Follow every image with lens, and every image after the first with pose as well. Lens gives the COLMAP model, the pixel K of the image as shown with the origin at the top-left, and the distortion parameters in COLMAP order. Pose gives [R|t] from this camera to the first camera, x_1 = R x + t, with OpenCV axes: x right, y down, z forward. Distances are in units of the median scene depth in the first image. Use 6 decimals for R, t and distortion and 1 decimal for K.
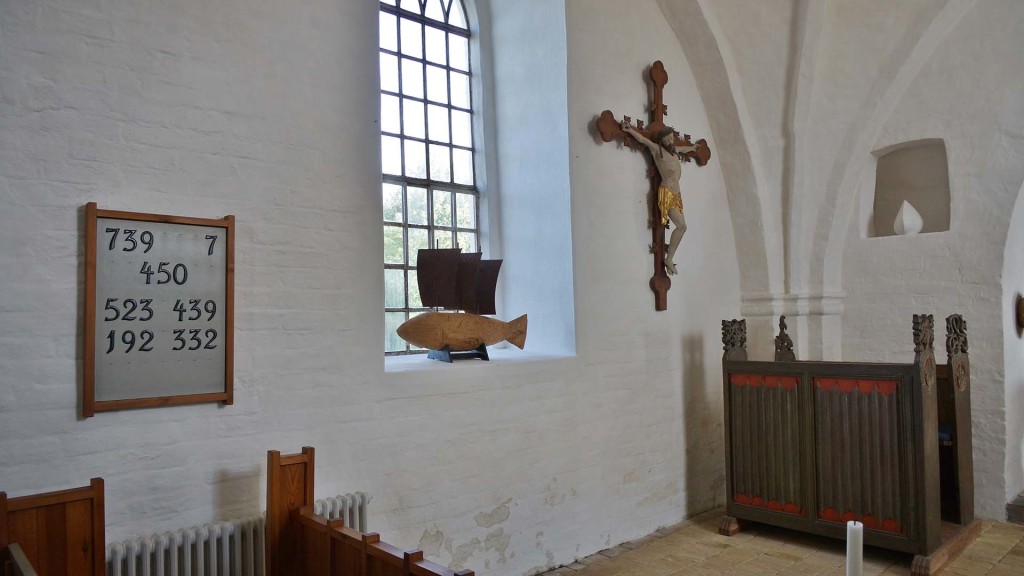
lens RADIAL K [[699.7, 0, 514.4], [0, 699.7, 296.9], [0, 0, 1]] dist [-0.004723, -0.001957]
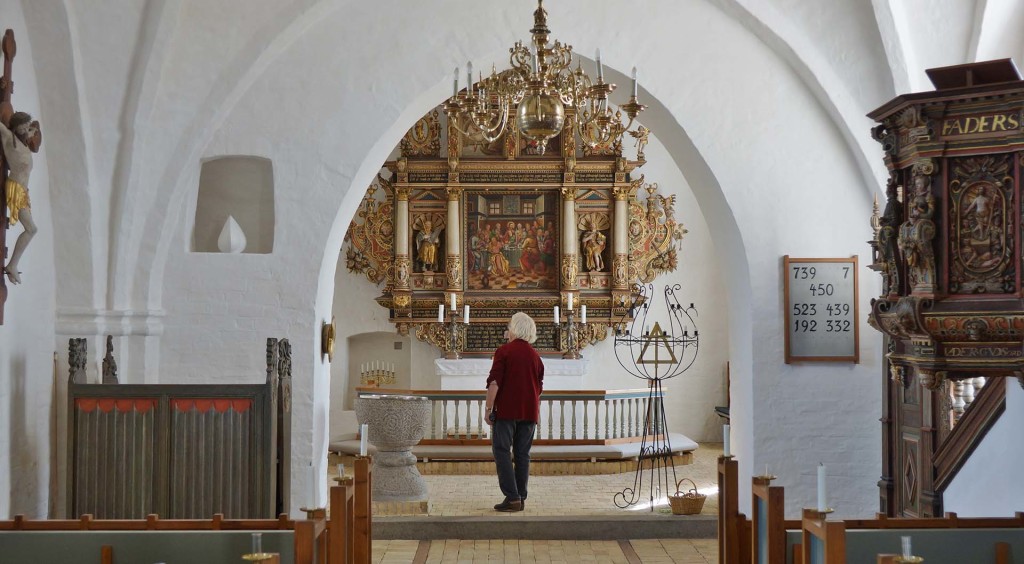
lens RADIAL K [[1387.0, 0, 512.0], [0, 1387.0, 282.0], [0, 0, 1]] dist [-0.006969, -0.024381]
pose [[0.665427, 0.054909, 0.744440, -0.585664], [-0.046413, 0.998405, -0.032153, -0.007458], [-0.745018, -0.013156, 0.666914, -0.538958]]
